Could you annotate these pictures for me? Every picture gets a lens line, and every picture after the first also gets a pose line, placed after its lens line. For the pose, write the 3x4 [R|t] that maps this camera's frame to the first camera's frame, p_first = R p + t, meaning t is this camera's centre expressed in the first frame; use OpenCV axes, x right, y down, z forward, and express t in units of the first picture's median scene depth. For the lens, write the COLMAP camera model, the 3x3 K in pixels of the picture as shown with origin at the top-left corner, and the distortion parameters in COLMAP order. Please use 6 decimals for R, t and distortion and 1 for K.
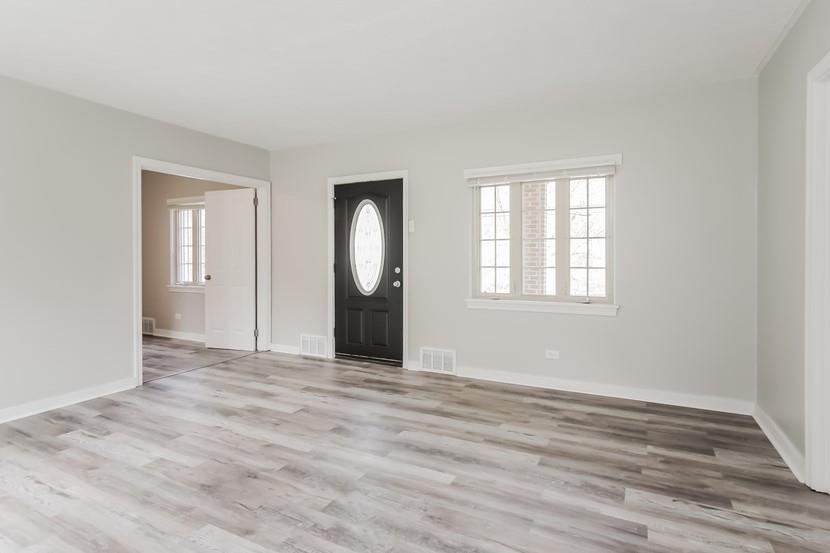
lens RADIAL K [[433.4, 0, 415.3], [0, 433.4, 250.9], [0, 0, 1]] dist [0.000659, 0.000080]
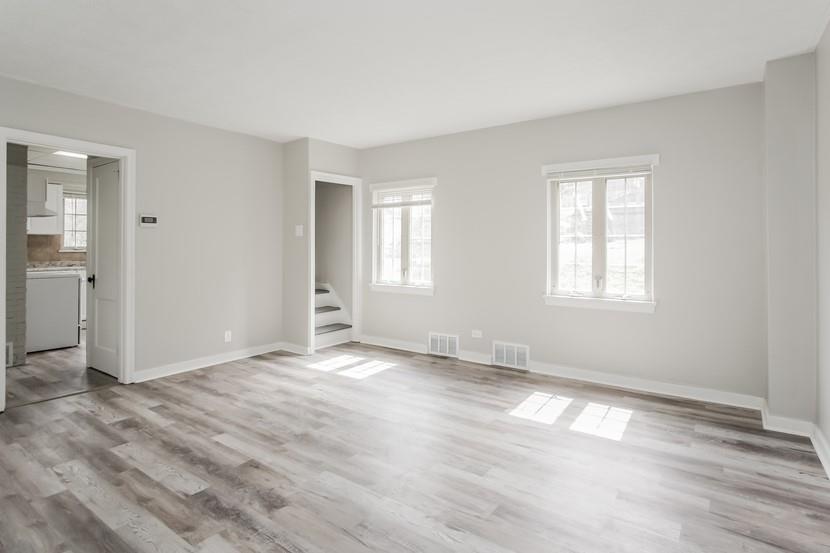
lens RADIAL K [[433.4, 0, 415.3], [0, 433.4, 250.9], [0, 0, 1]] dist [0.000659, 0.000080]
pose [[-0.989186, 0.001474, 0.146658, -0.580612], [0.001485, 0.999999, -0.000034, 0.006007], [-0.146658, 0.000184, -0.989187, 1.912533]]
